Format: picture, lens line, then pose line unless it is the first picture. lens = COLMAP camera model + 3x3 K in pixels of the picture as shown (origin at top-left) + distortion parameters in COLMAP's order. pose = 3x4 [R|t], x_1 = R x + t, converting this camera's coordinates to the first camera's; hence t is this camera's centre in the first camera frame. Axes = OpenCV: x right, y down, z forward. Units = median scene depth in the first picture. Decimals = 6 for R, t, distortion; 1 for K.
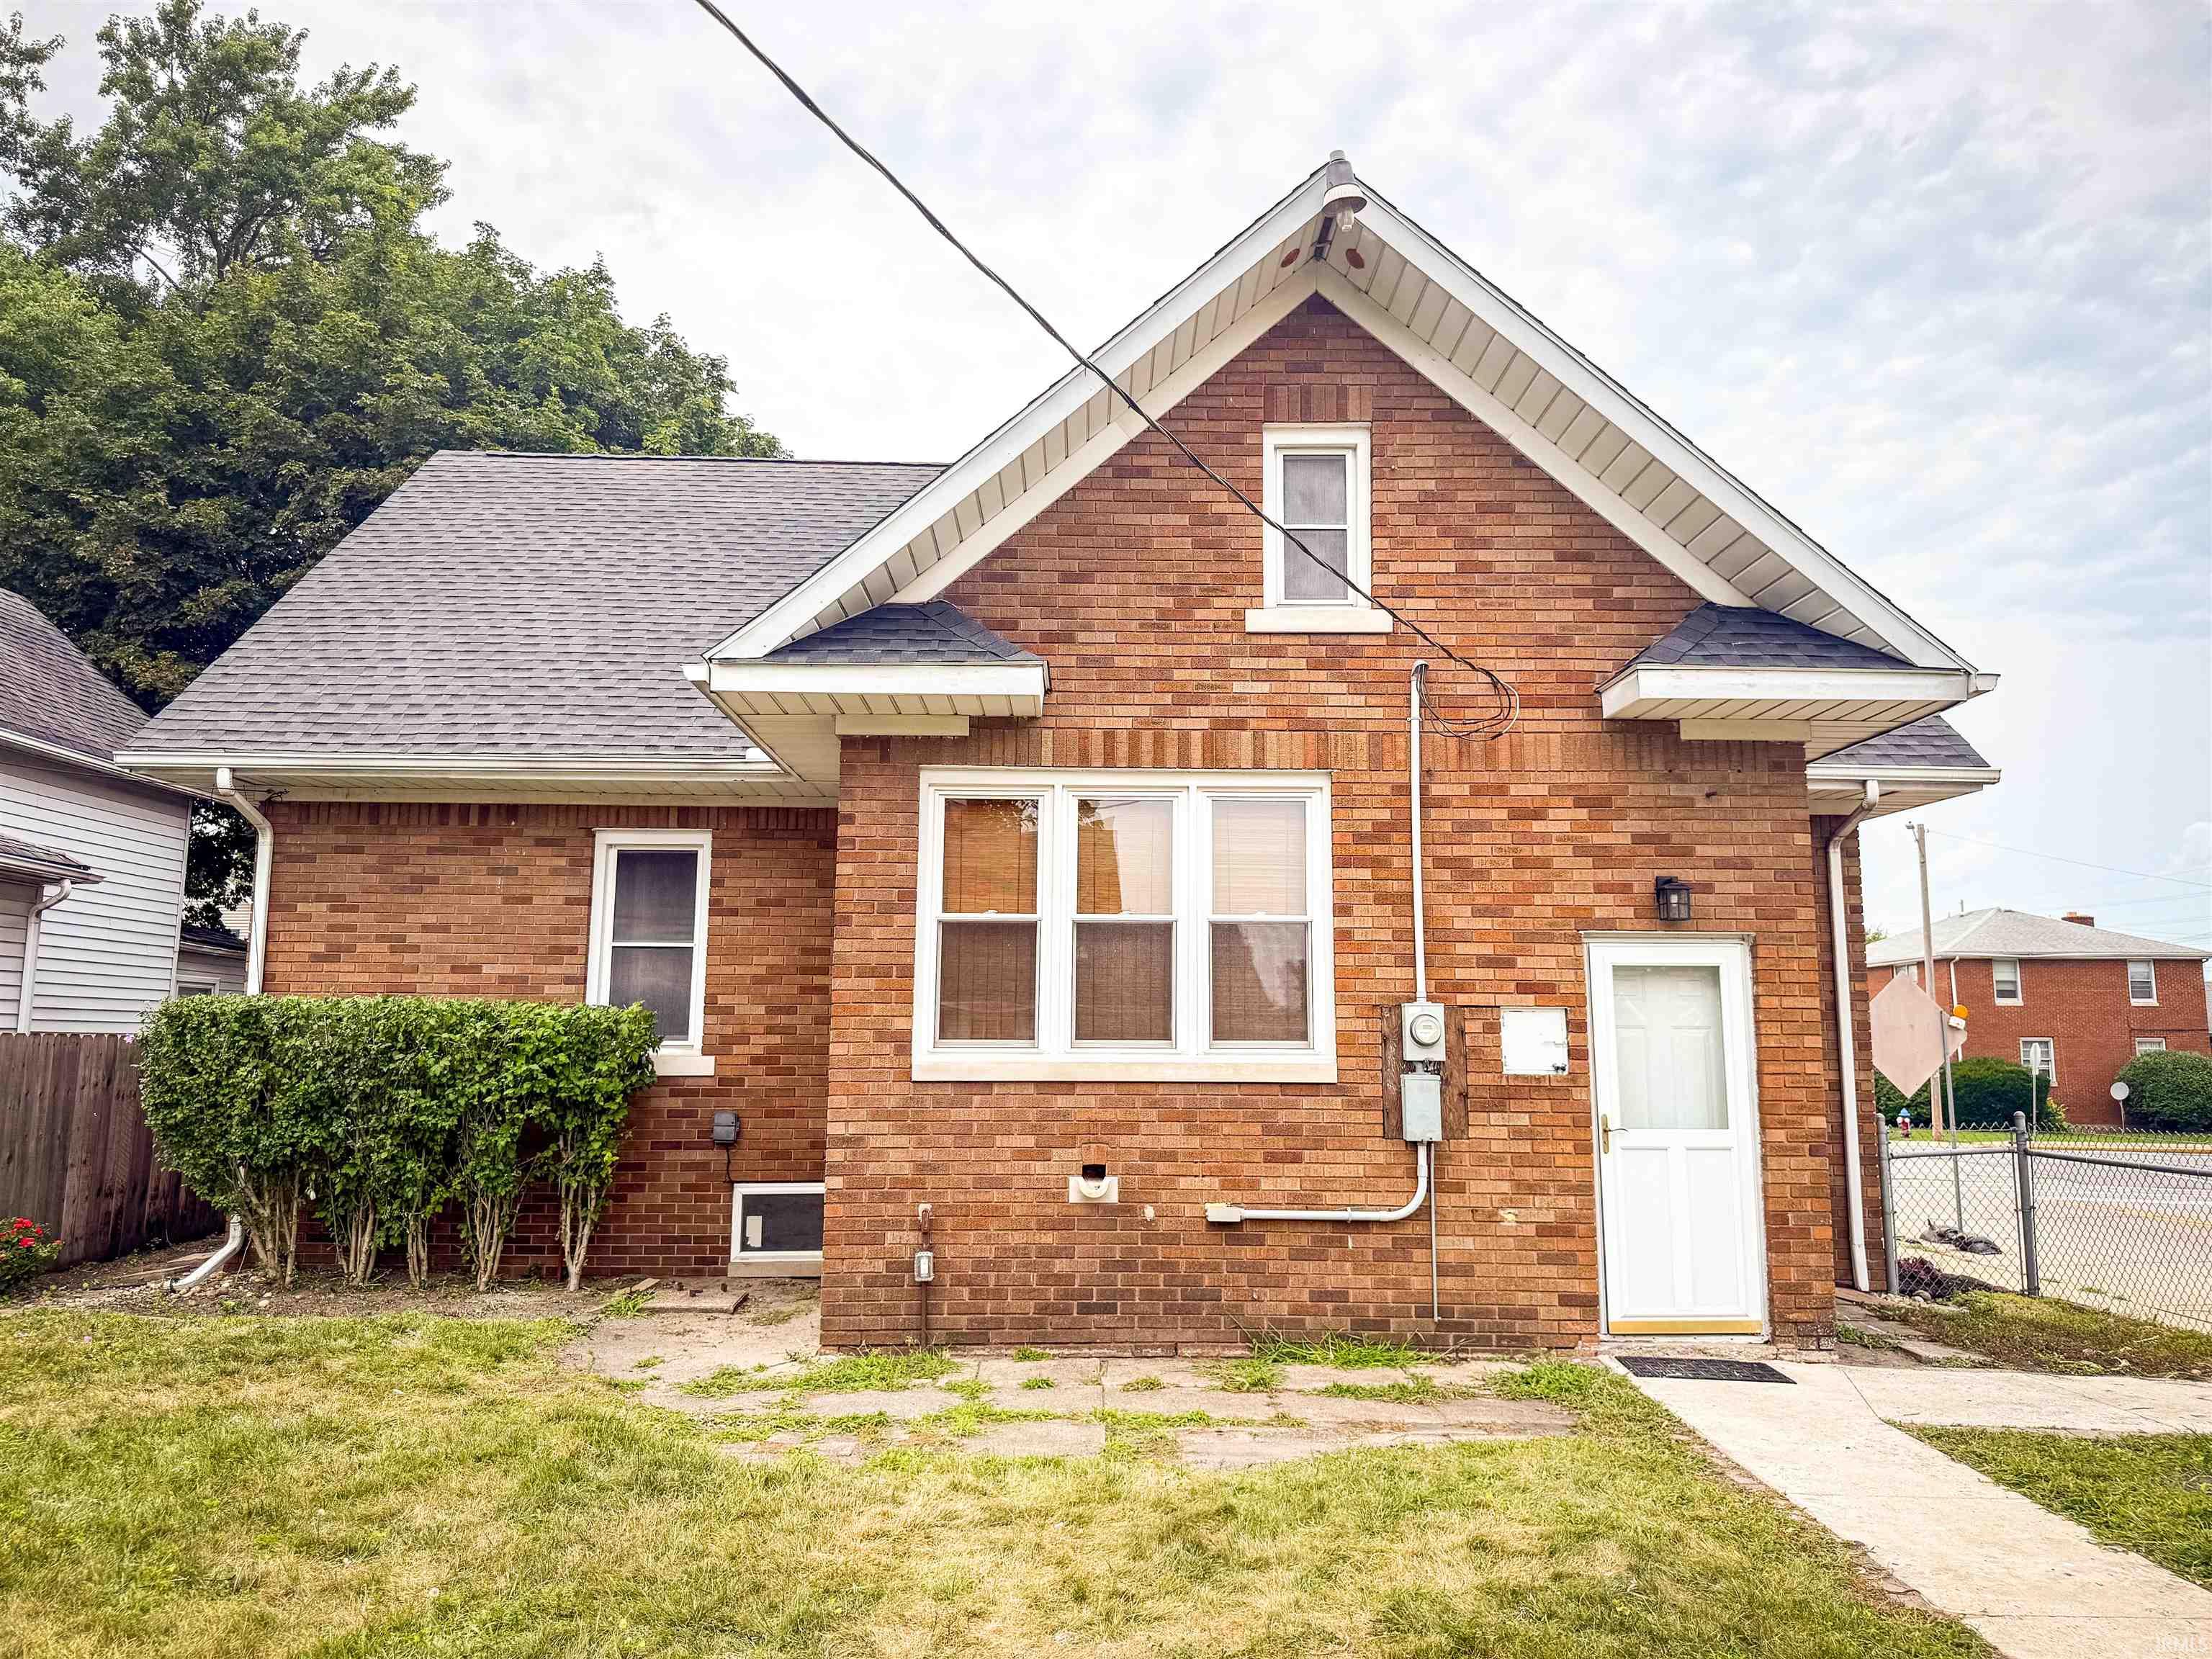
lens RADIAL K [[1574.3, 0, 1116.7], [0, 1574.3, 820.1], [0, 0, 1]] dist [0.019162, -0.023008]
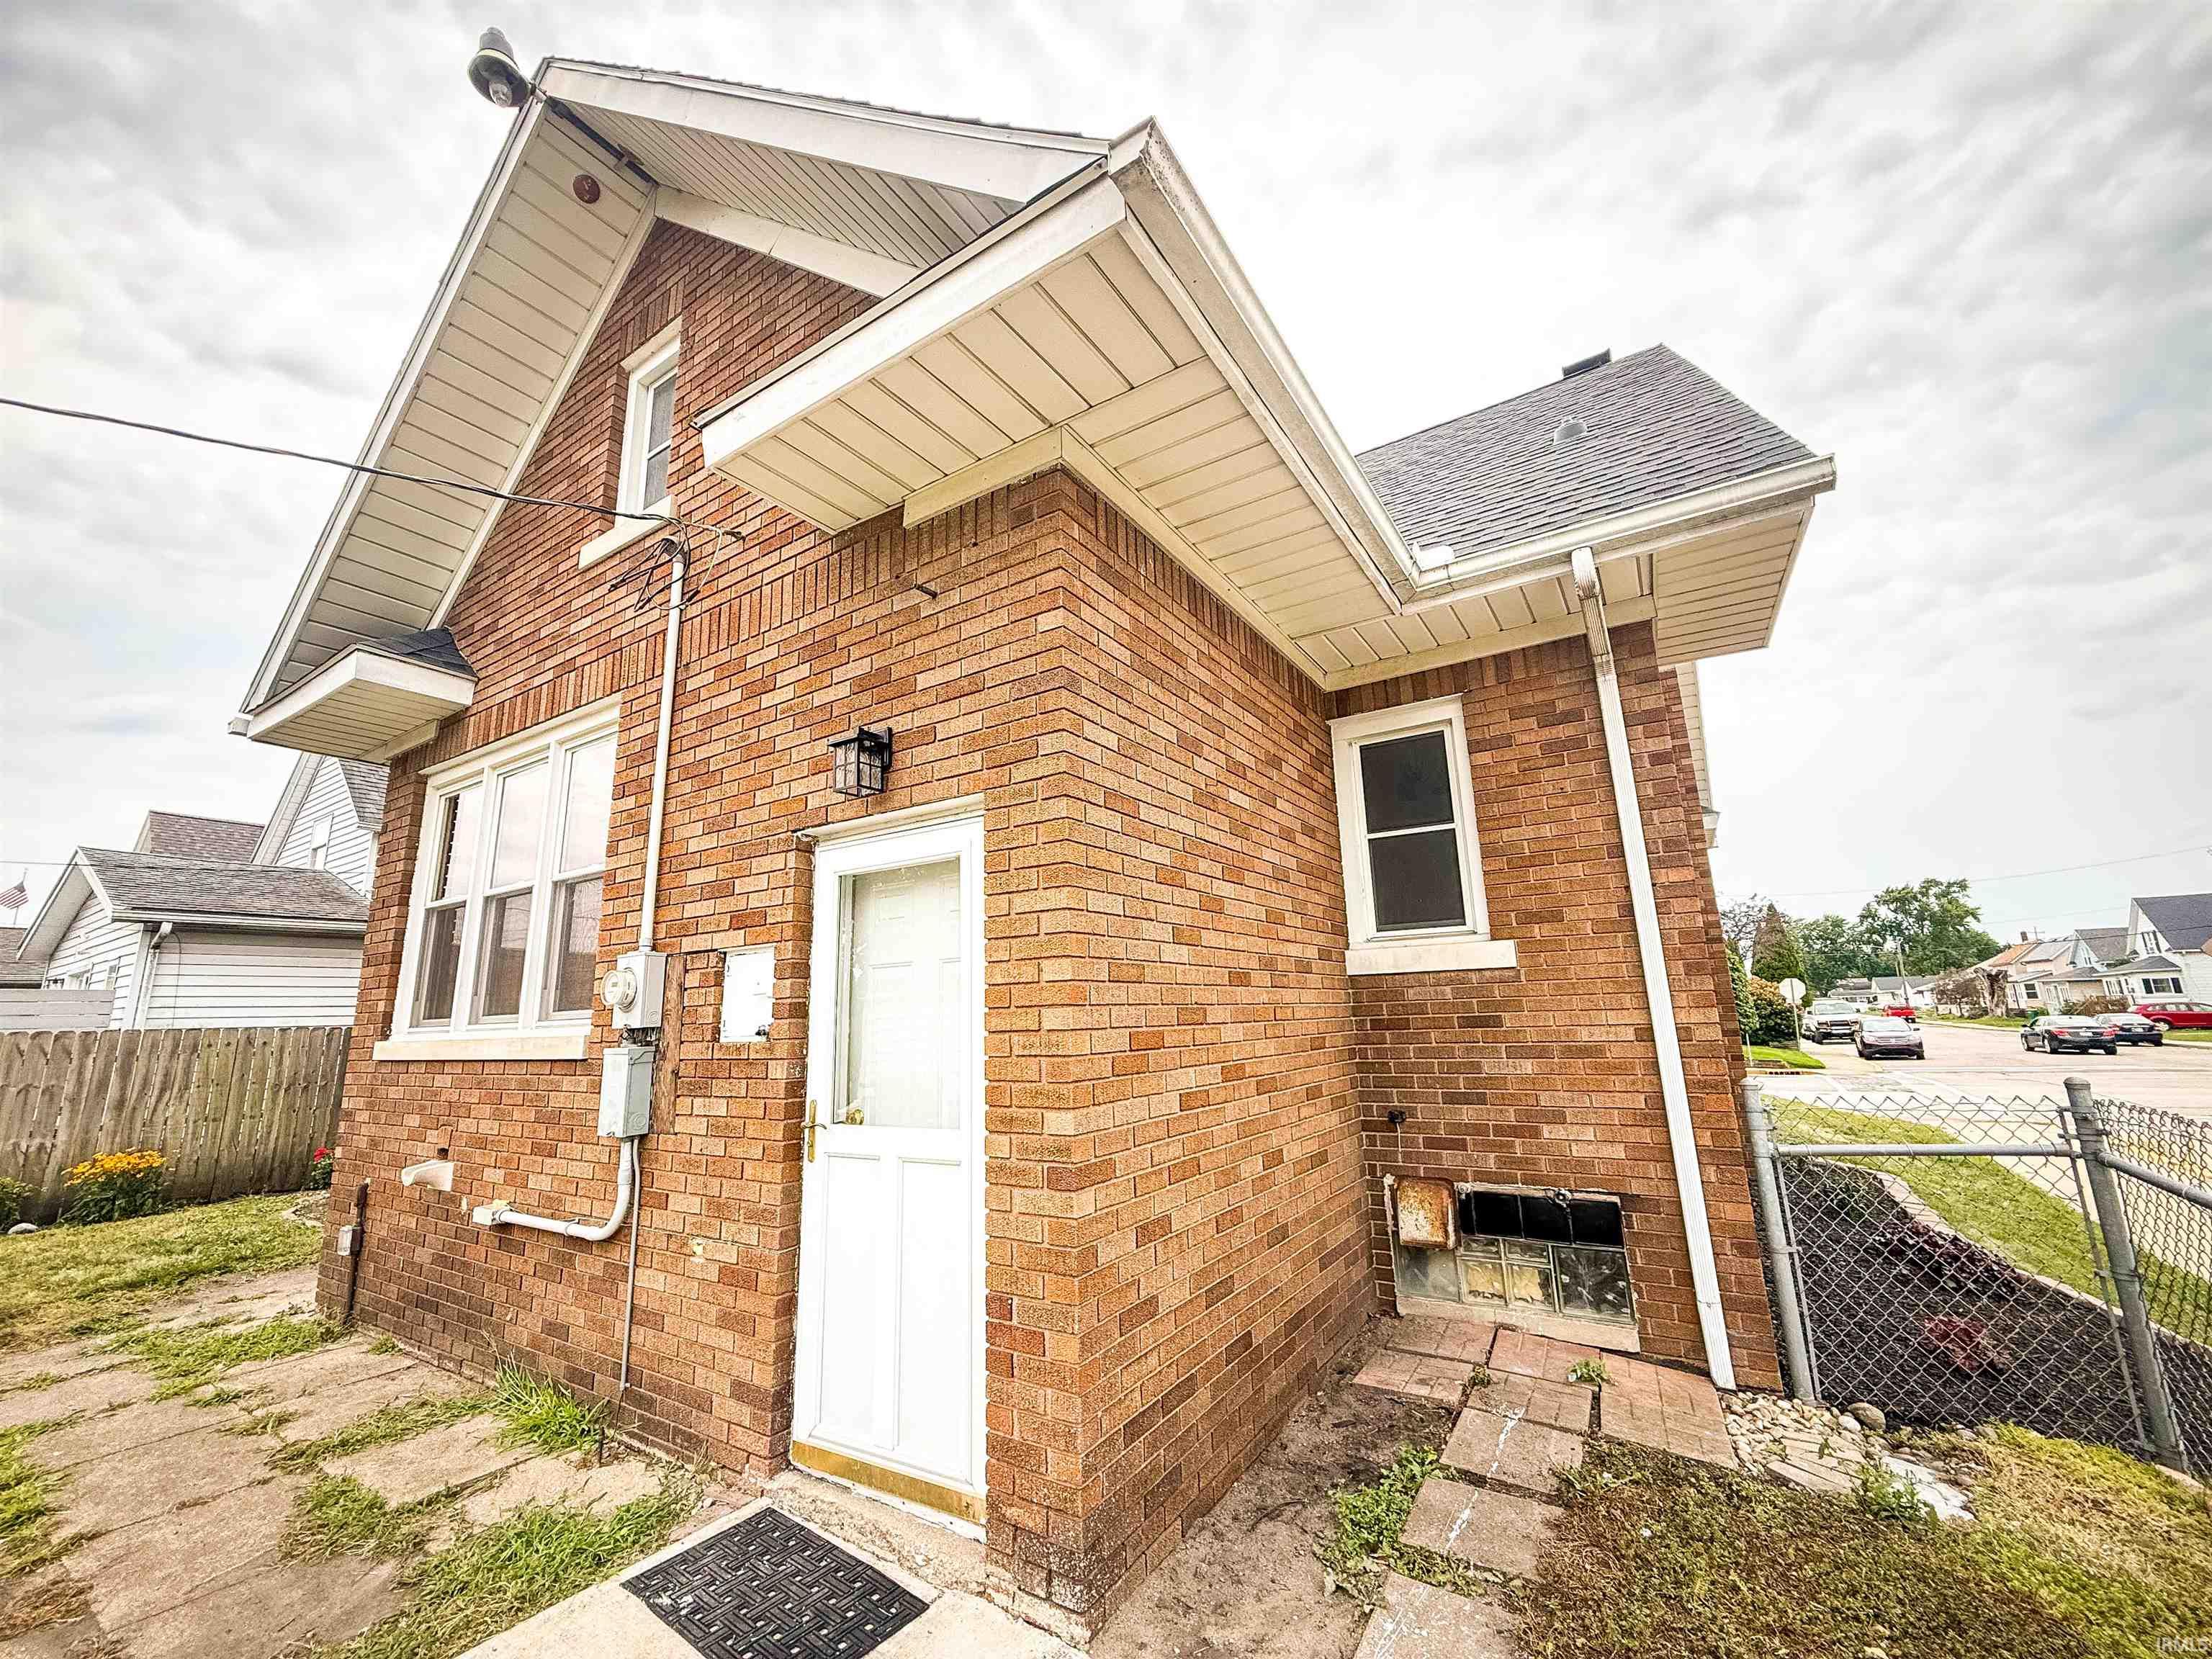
lens RADIAL K [[894.8, 0, 1094.5], [0, 894.8, 829.9], [0, 0, 1]] dist [0.005040, 0.000210]
pose [[0.830075, -0.146912, -0.537953, 0.608243], [0.116158, 0.989065, -0.090874, 0.118926], [0.545420, 0.012945, 0.838063, 0.729797]]
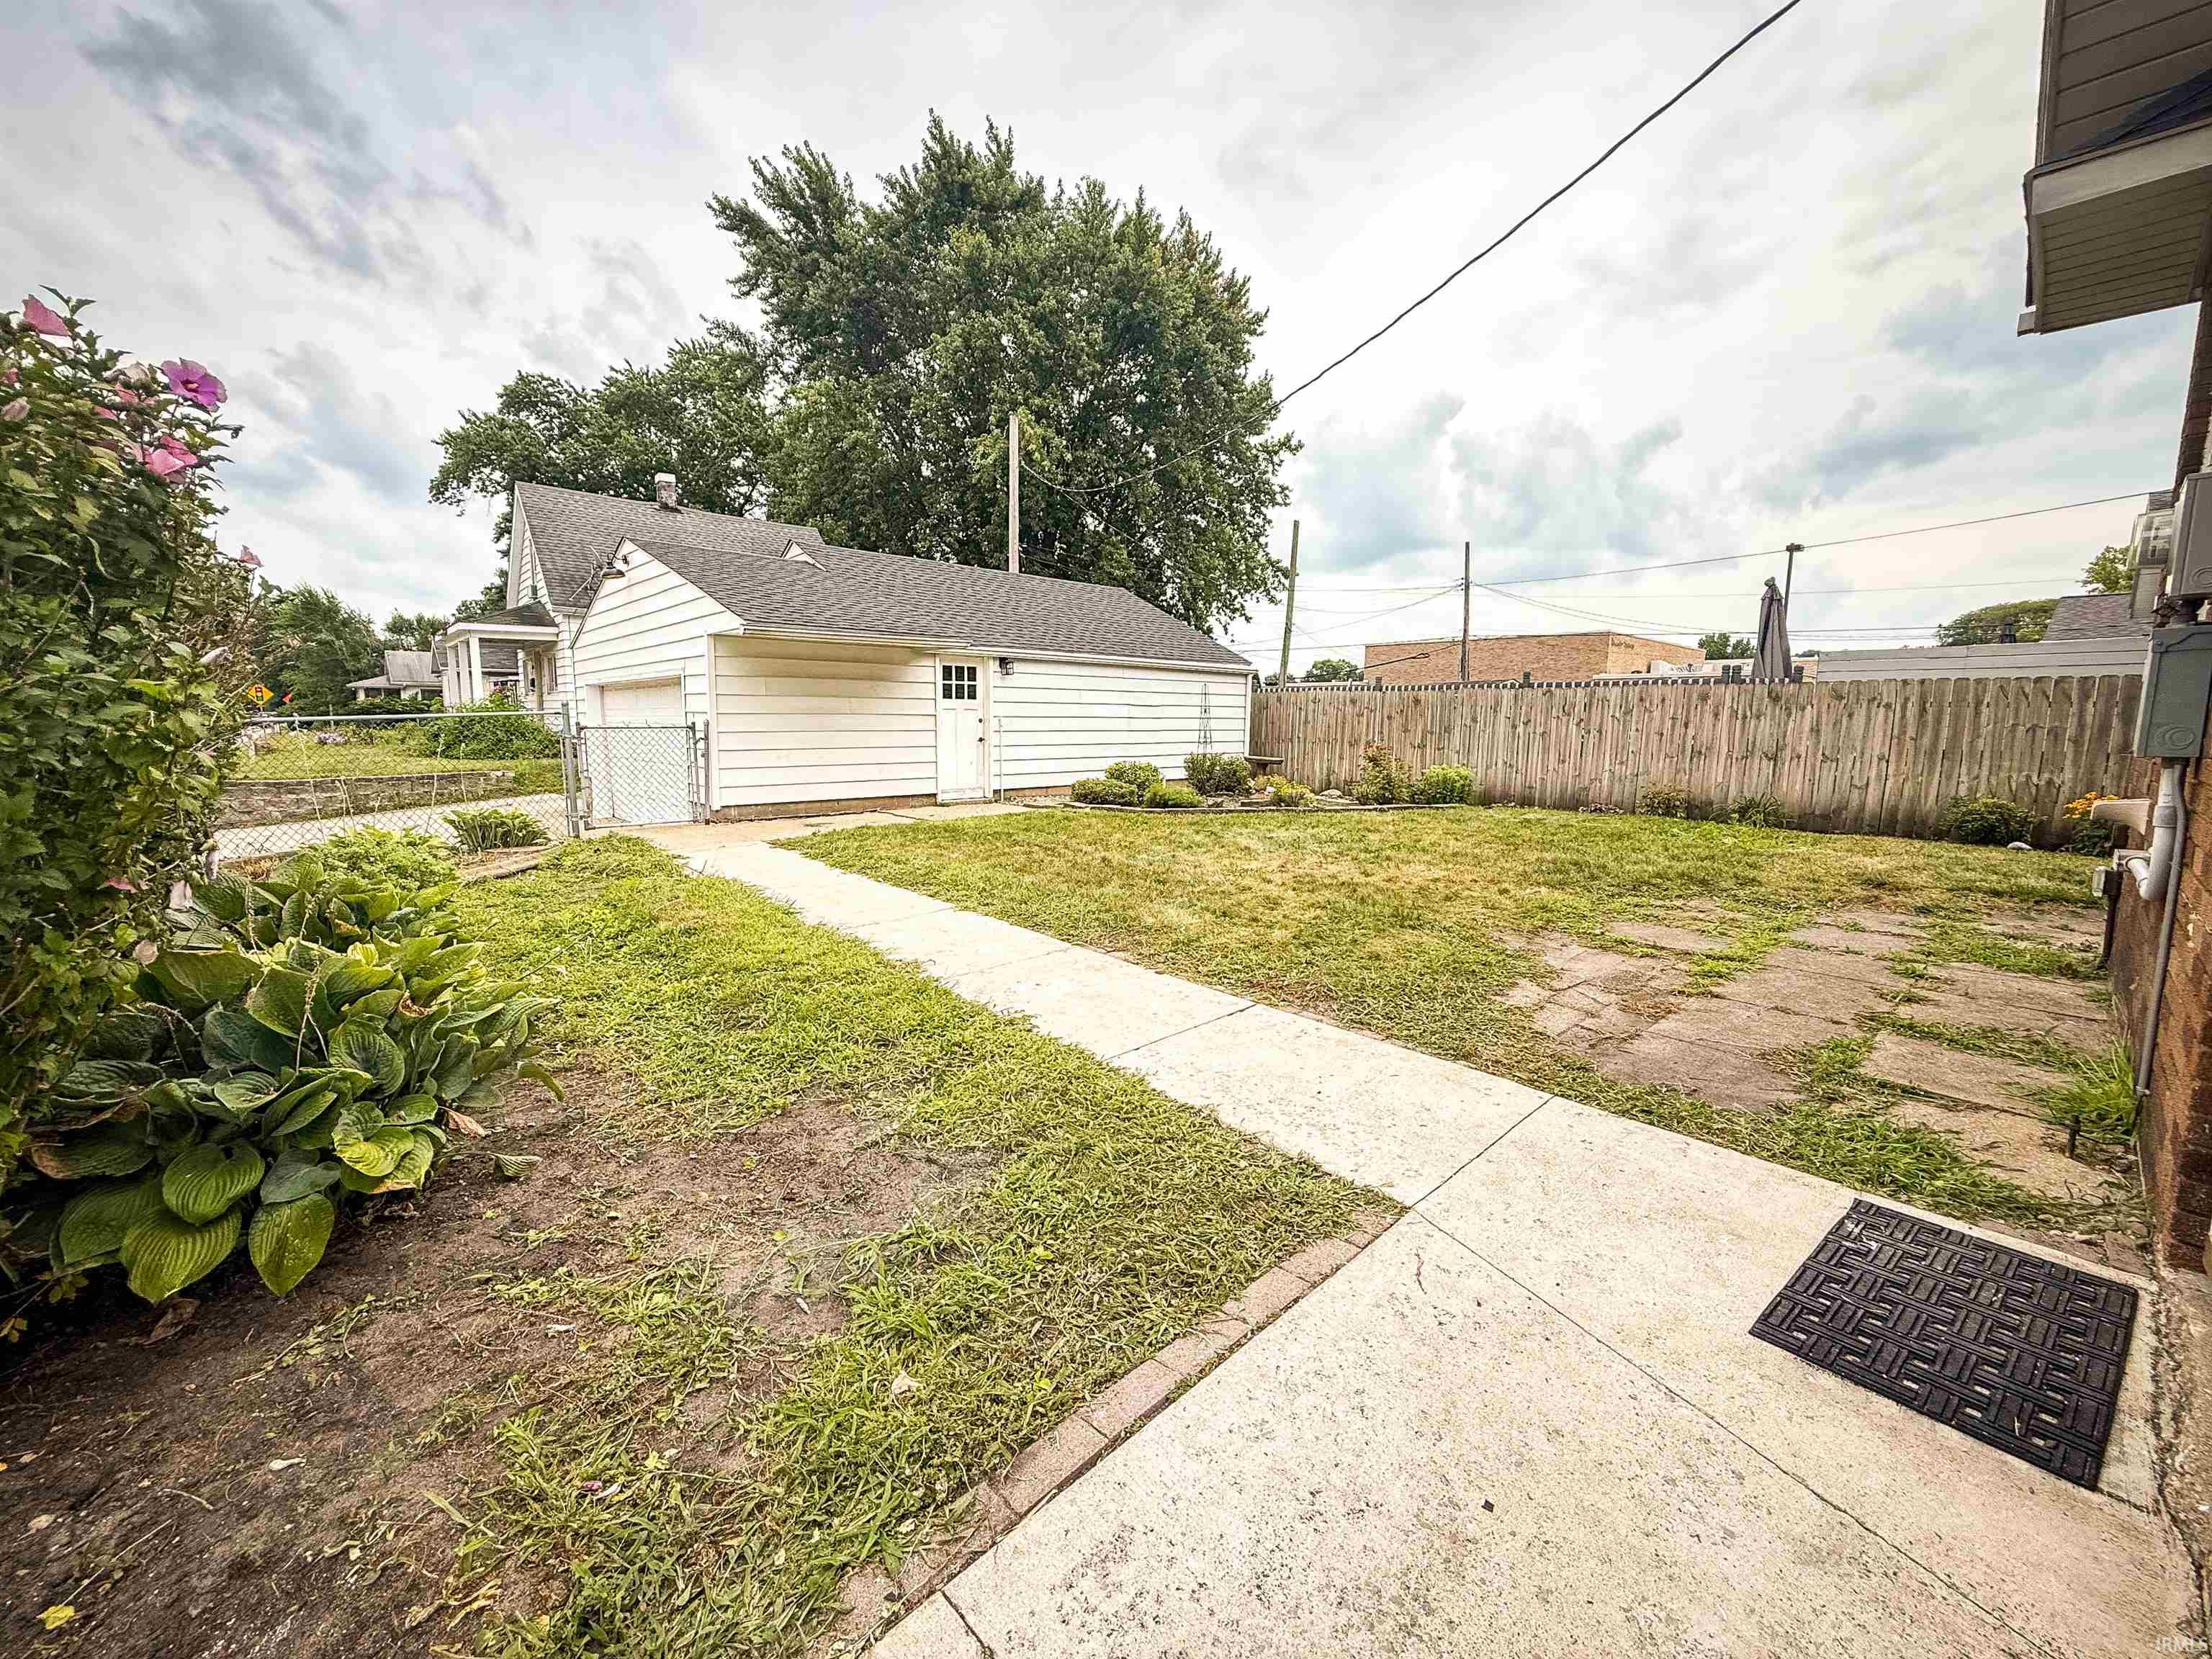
lens RADIAL K [[894.8, 0, 1105.8], [0, 894.8, 838.1], [0, 0, 1]] dist [0.005040, 0.000210]
pose [[-0.755258, 0.063339, -0.652360, 0.617646], [0.076278, 0.997050, 0.008497, 0.186943], [0.650974, -0.043343, -0.757861, 0.937679]]
